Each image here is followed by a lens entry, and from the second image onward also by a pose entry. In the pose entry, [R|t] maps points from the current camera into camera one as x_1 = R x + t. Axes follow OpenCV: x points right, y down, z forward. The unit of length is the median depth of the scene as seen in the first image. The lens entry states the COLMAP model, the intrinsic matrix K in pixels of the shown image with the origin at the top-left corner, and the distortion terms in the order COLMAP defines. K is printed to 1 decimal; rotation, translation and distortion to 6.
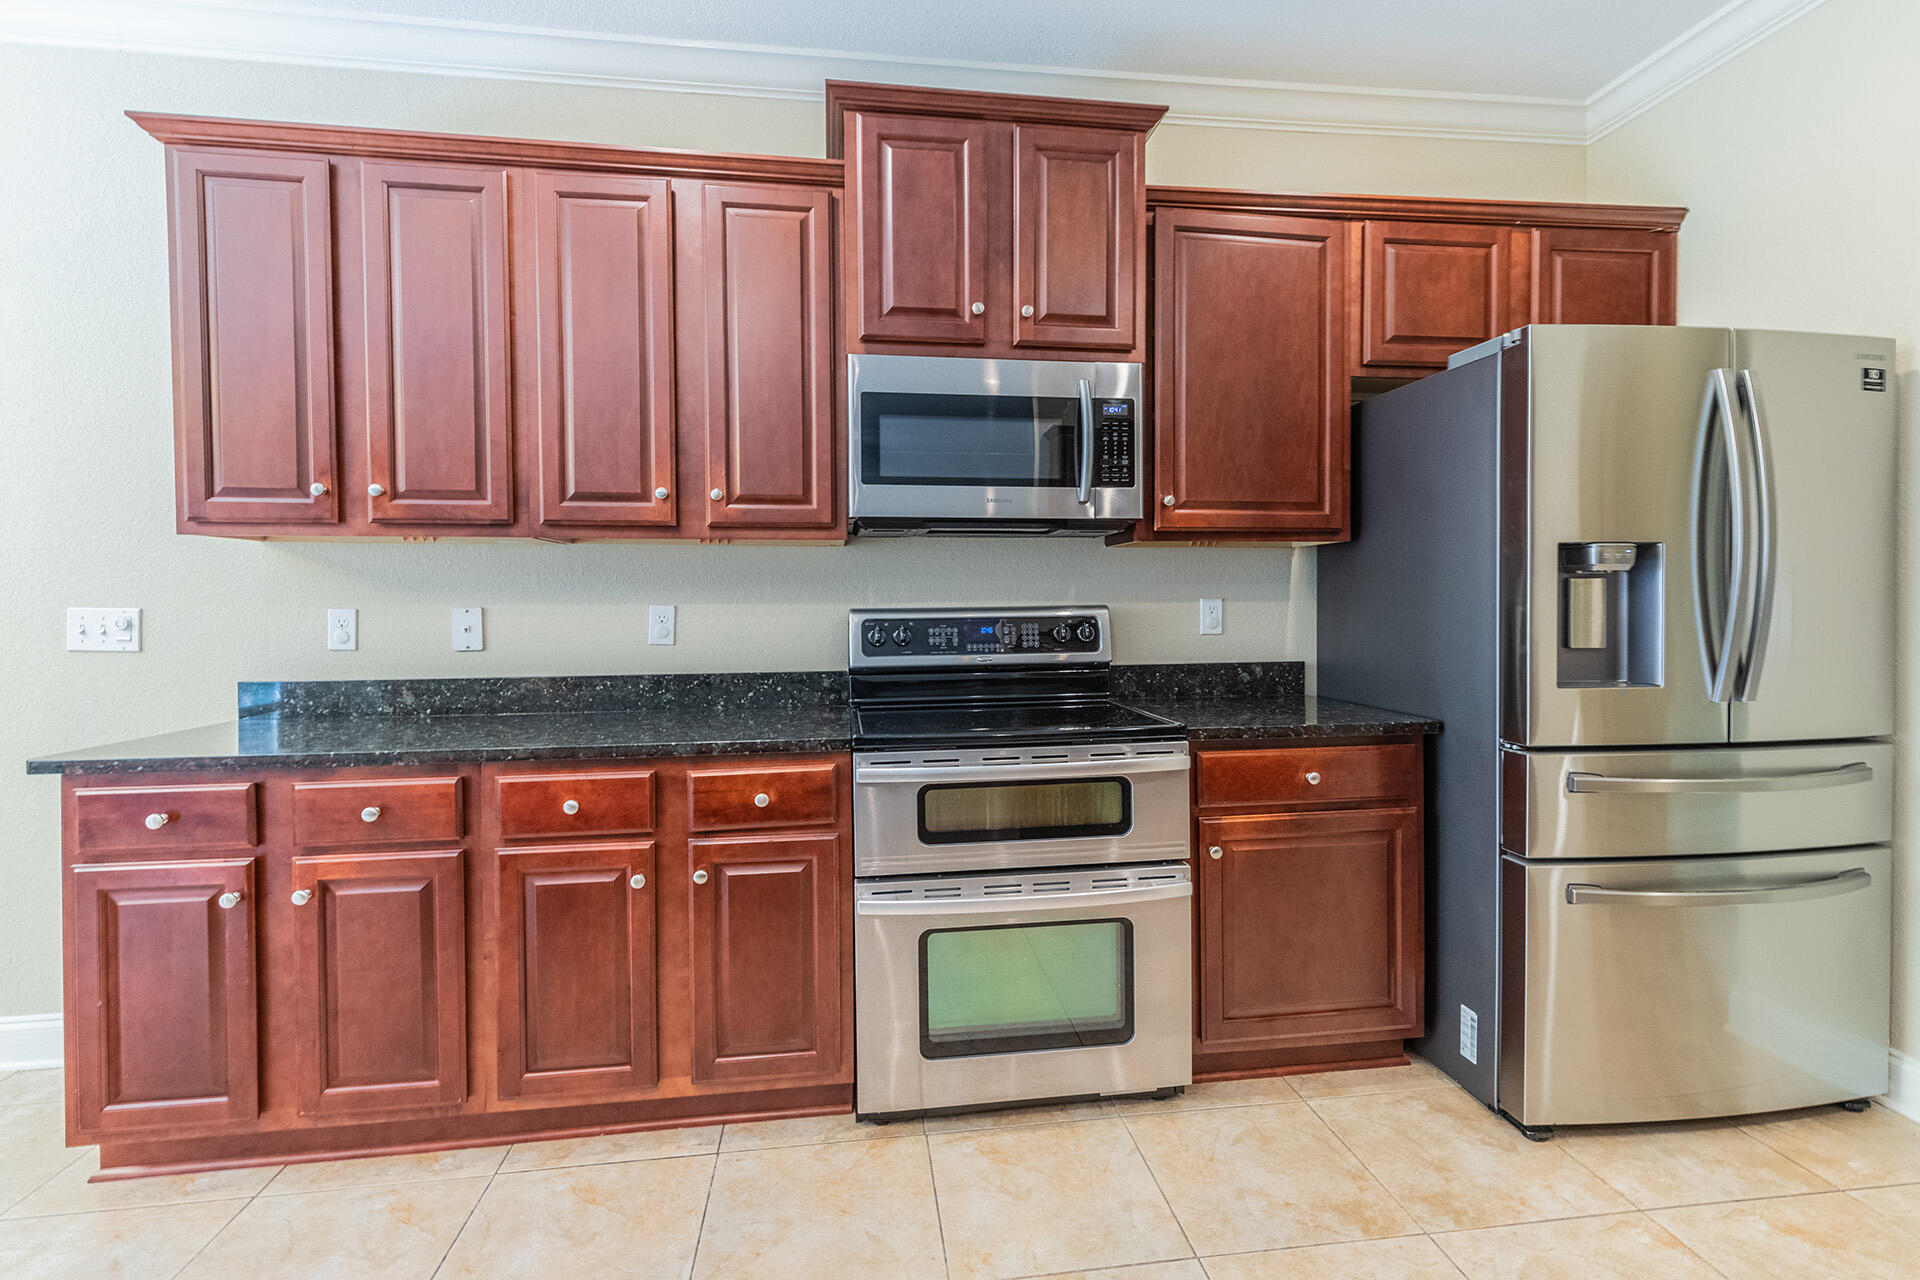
lens RADIAL K [[905.4, 0, 958.6], [0, 905.4, 615.8], [0, 0, 1]] dist [0.014721, -0.009273]
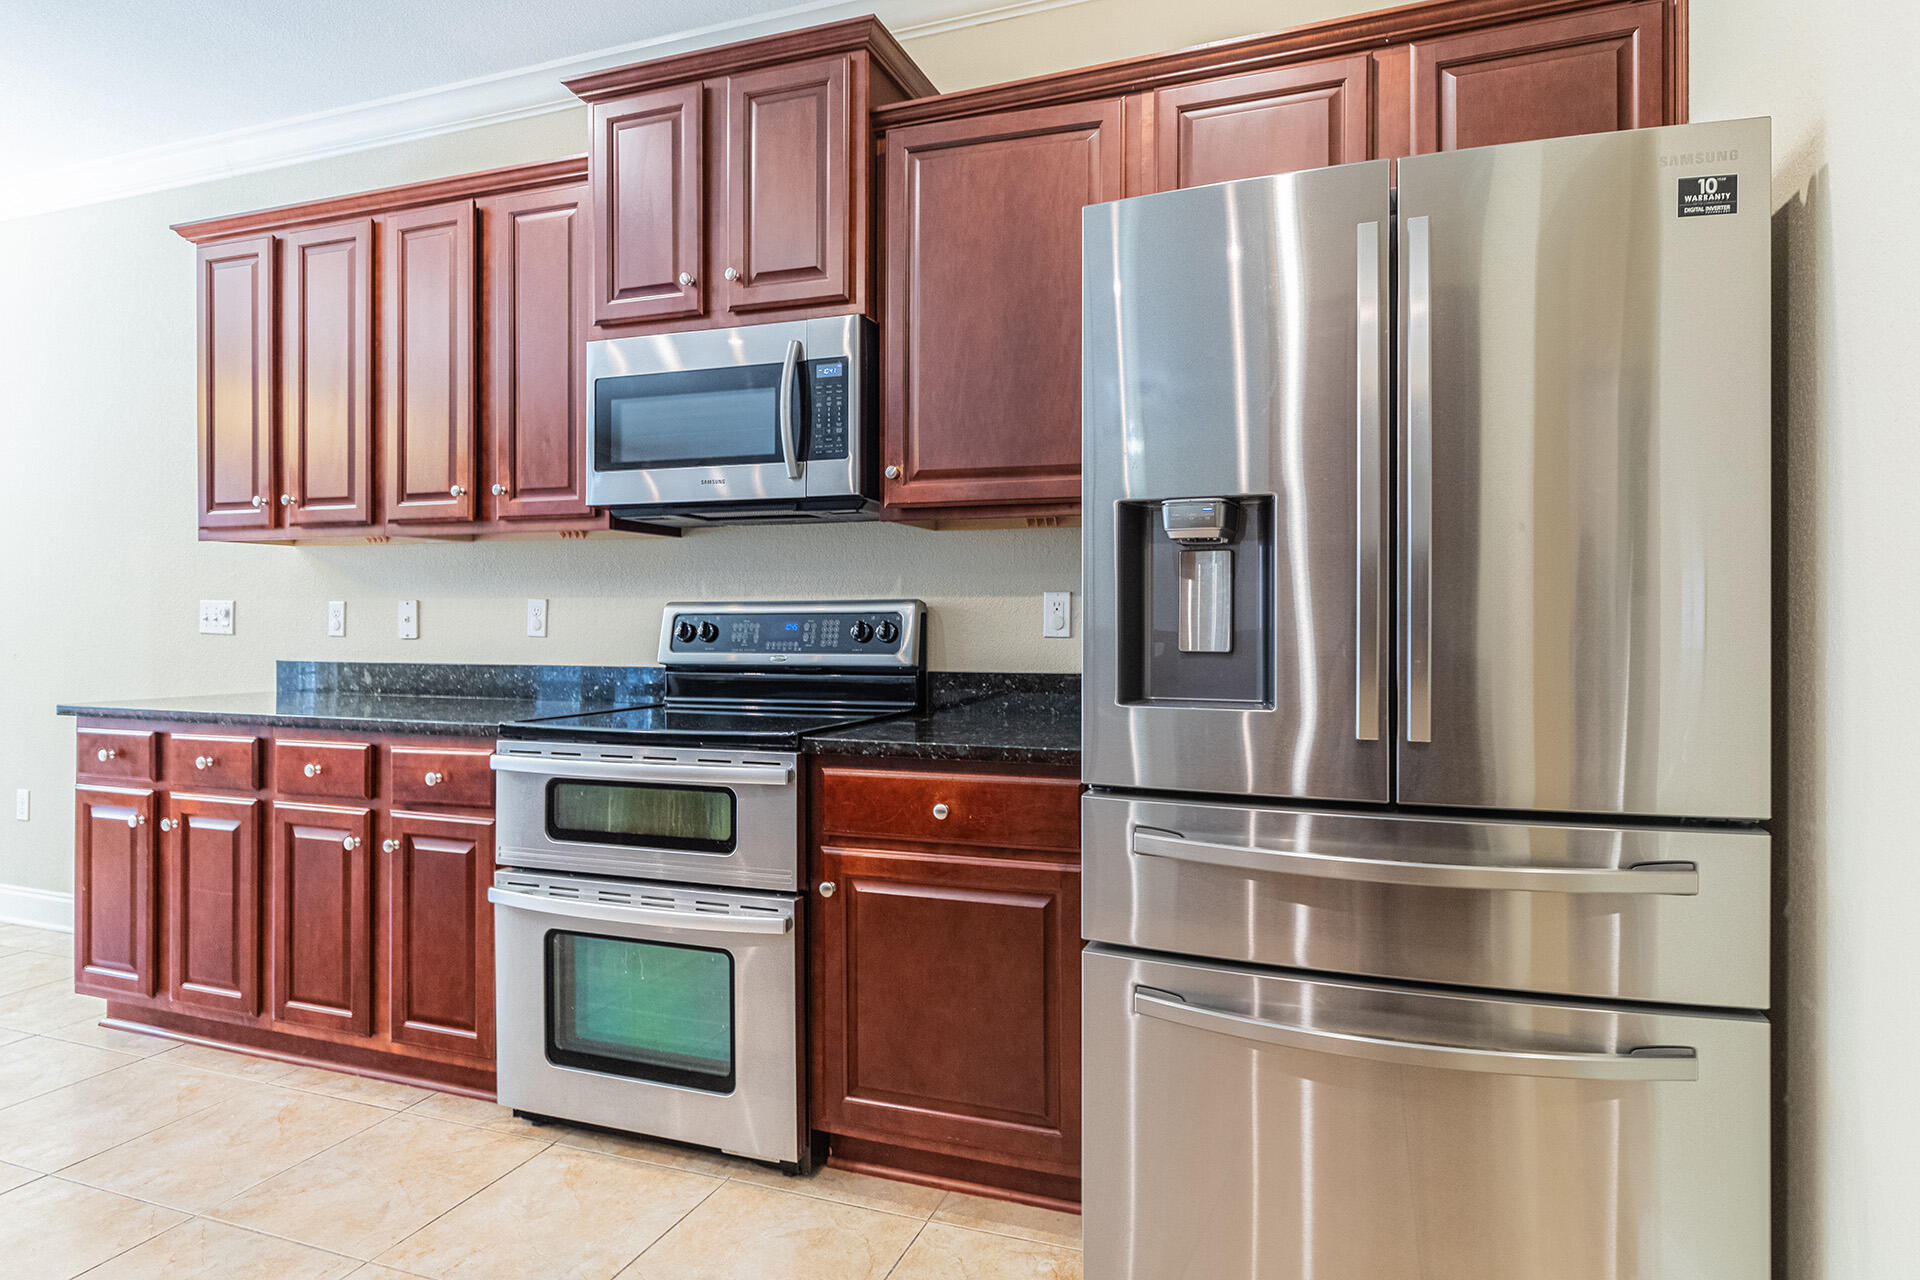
lens RADIAL K [[1071.4, 0, 968.8], [0, 1071.4, 601.2], [0, 0, 1]] dist [-0.001640, -0.001860]
pose [[0.884676, 0.001309, -0.466205, 0.817331], [-0.016208, 0.999478, -0.027951, 0.020994], [0.465925, 0.032284, 0.884235, 0.172962]]
